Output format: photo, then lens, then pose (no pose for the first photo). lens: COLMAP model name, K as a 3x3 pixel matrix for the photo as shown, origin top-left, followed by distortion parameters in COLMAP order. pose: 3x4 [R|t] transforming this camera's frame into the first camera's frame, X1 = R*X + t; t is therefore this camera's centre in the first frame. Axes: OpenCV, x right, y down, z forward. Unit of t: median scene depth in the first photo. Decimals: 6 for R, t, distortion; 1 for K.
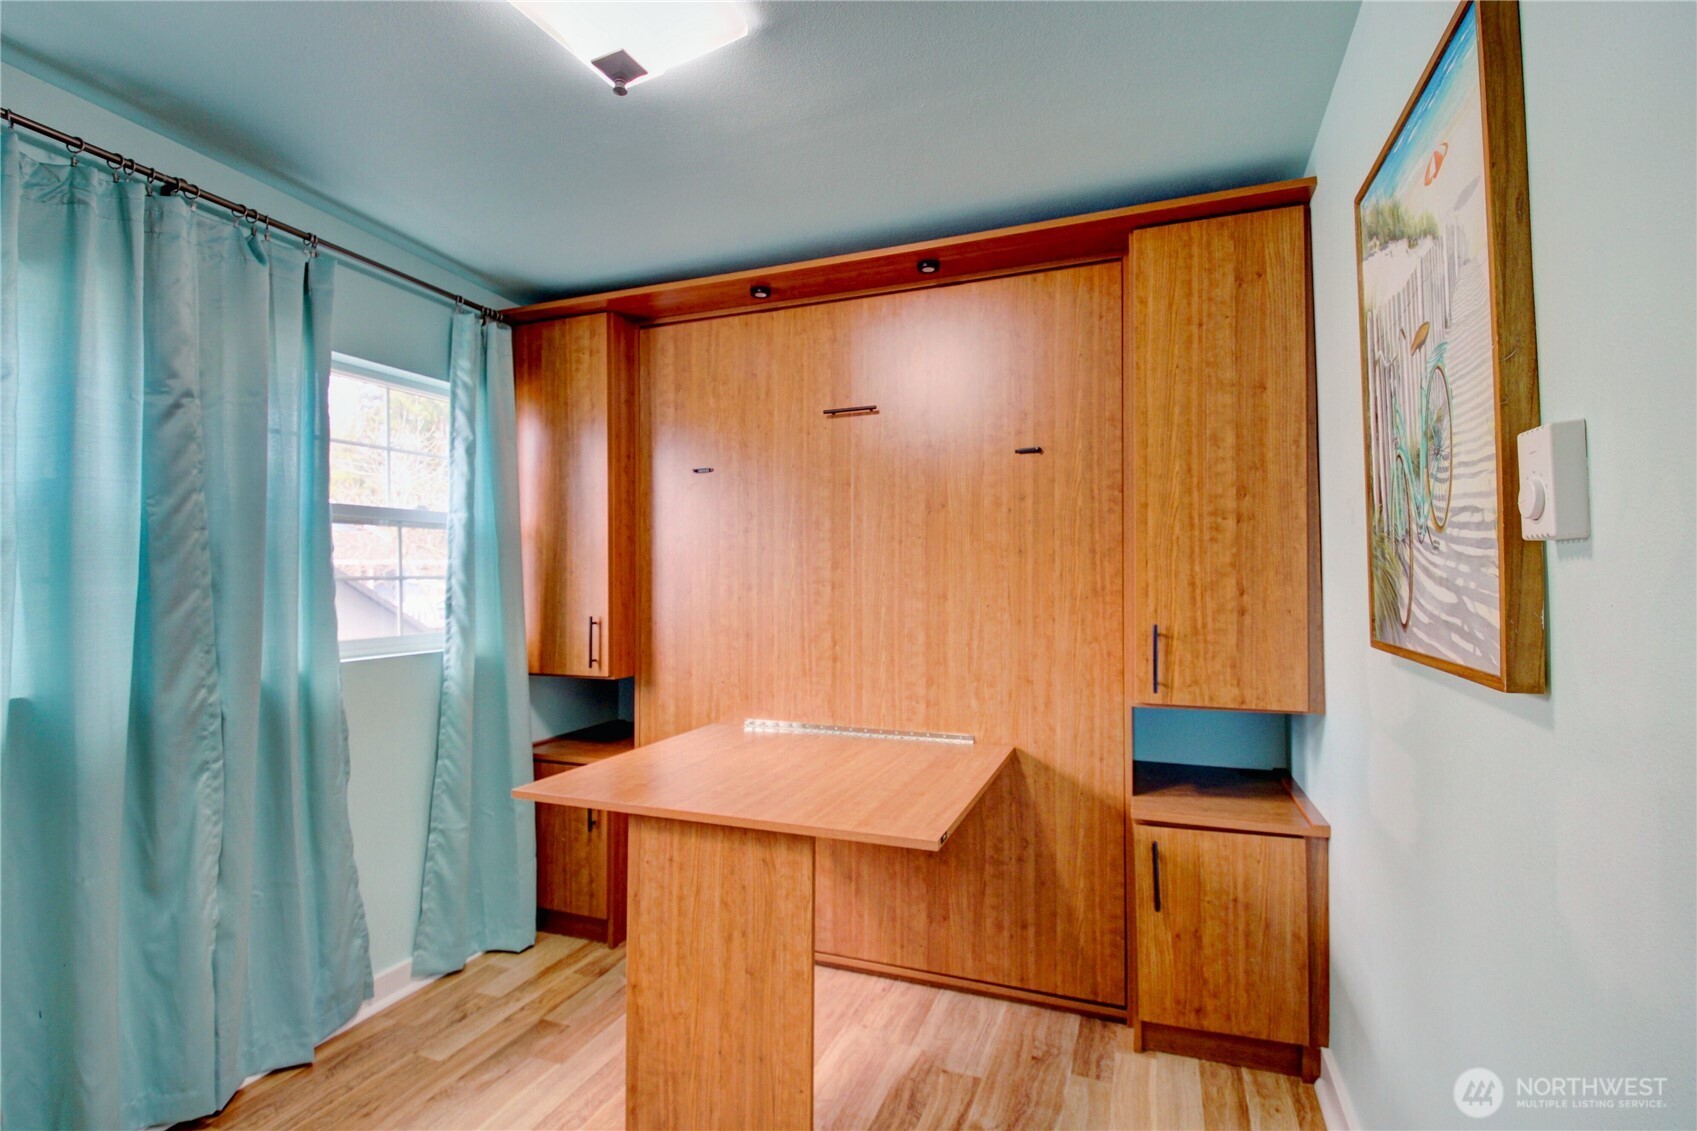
lens RADIAL K [[793.7, 0, 834.0], [0, 793.7, 571.9], [0, 0, 1]] dist [0.024098, -0.030928]
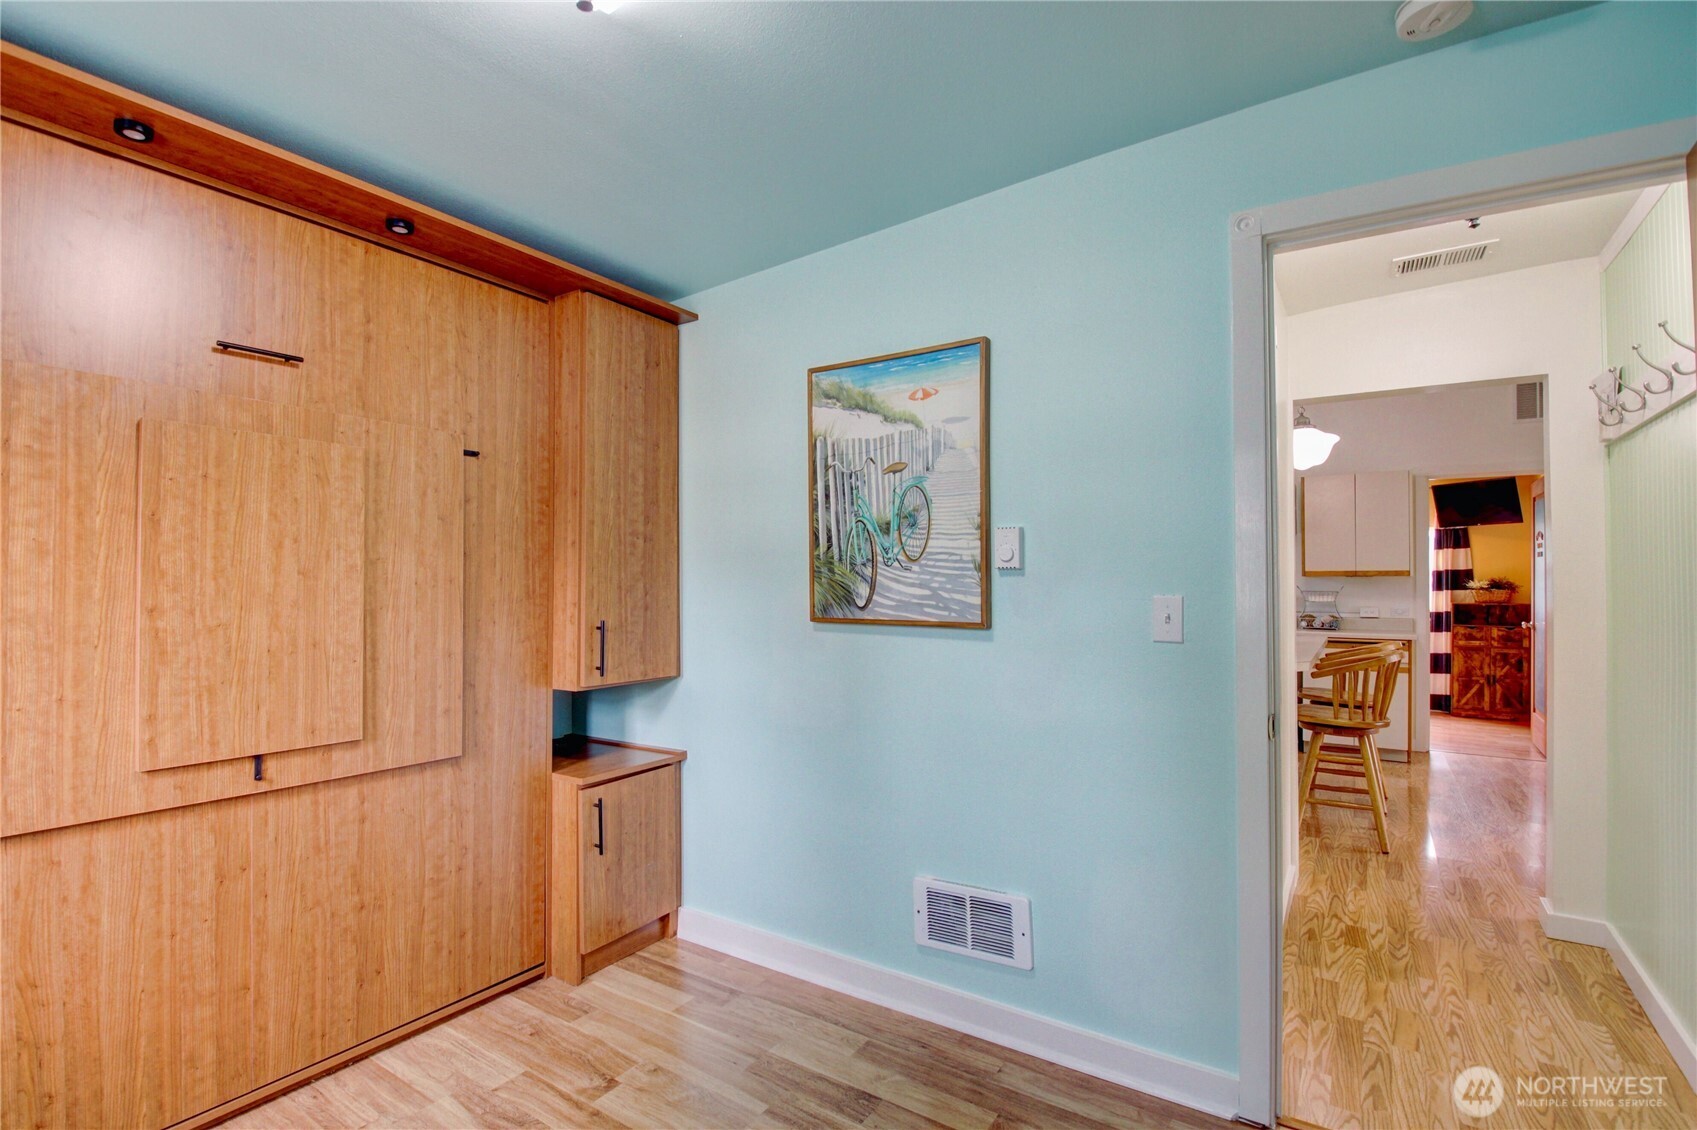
lens RADIAL K [[793.7, 0, 834.0], [0, 793.7, 571.4], [0, 0, 1]] dist [0.024098, -0.030928]
pose [[0.217621, 0.024437, 0.975727, -0.669081], [-0.012394, 0.999675, -0.022272, 0.012315], [-0.975955, -0.007246, 0.217853, 0.359967]]
